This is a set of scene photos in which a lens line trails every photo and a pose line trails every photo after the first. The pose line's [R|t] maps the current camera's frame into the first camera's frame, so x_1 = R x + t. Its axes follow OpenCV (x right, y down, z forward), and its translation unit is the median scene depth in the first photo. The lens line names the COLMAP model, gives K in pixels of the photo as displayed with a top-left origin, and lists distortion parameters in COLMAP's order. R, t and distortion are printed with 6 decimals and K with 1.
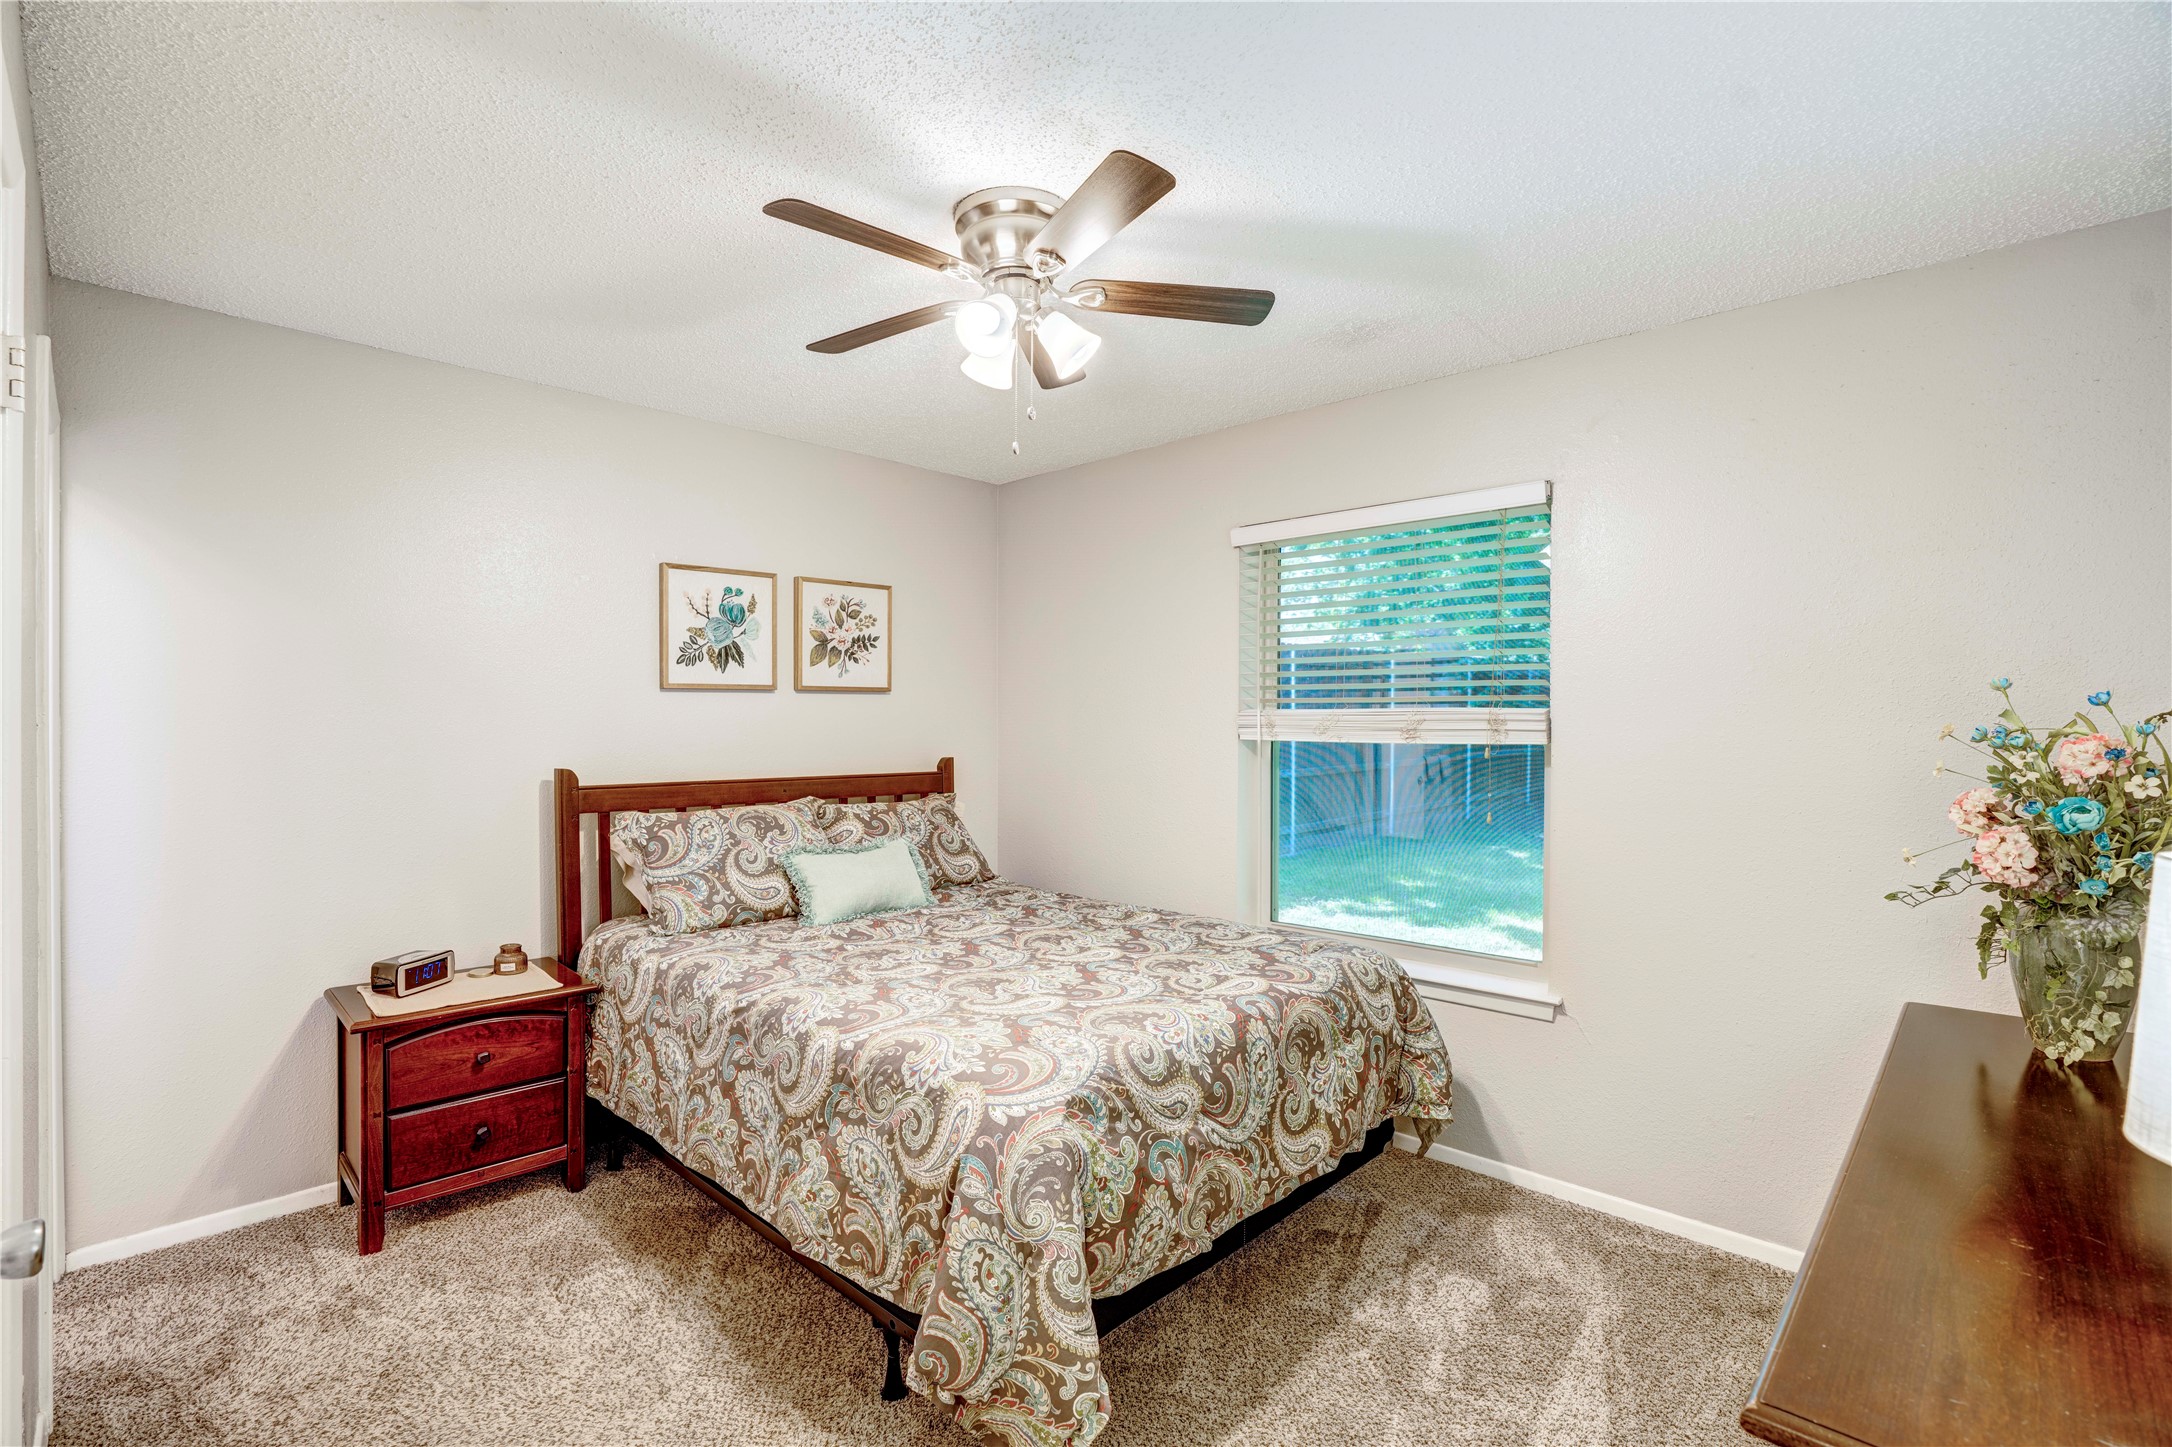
lens RADIAL K [[1011.6, 0, 1076.1], [0, 1011.6, 727.0], [0, 0, 1]] dist [-0.069735, 0.027416]
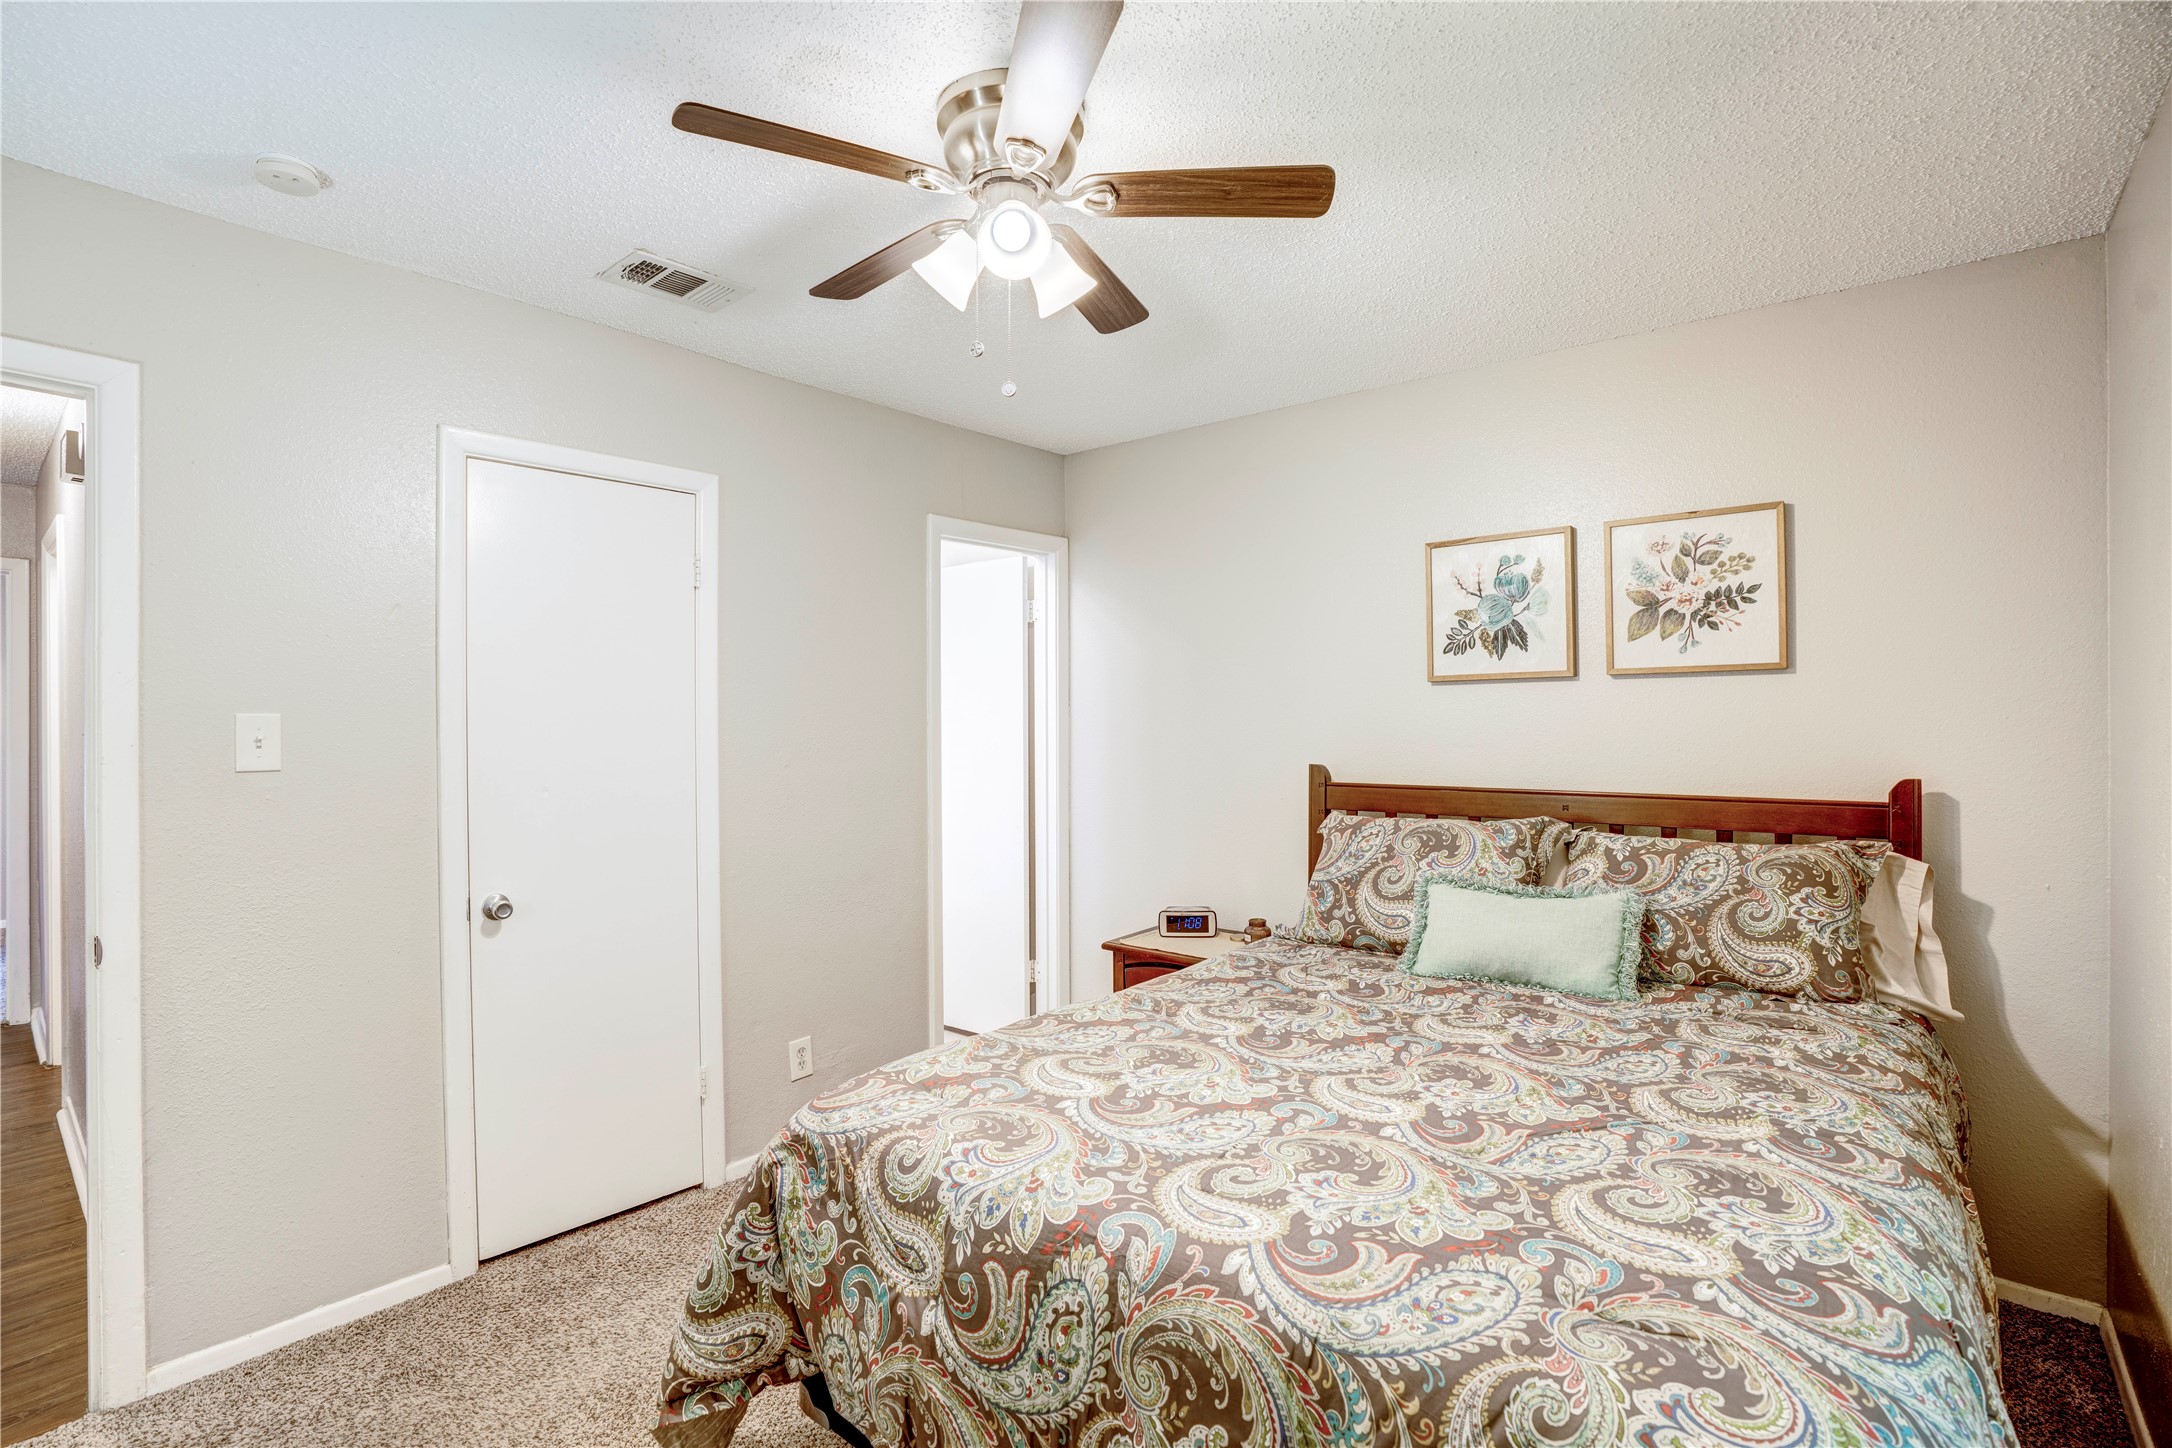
lens RADIAL K [[1011.6, 0, 1076.1], [0, 1011.6, 727.5], [0, 0, 1]] dist [-0.069735, 0.027416]
pose [[0.064143, 0.004035, -0.997933, 0.464844], [-0.001640, 0.999991, 0.003938, -0.000504], [0.997939, 0.001384, 0.064149, 0.610254]]
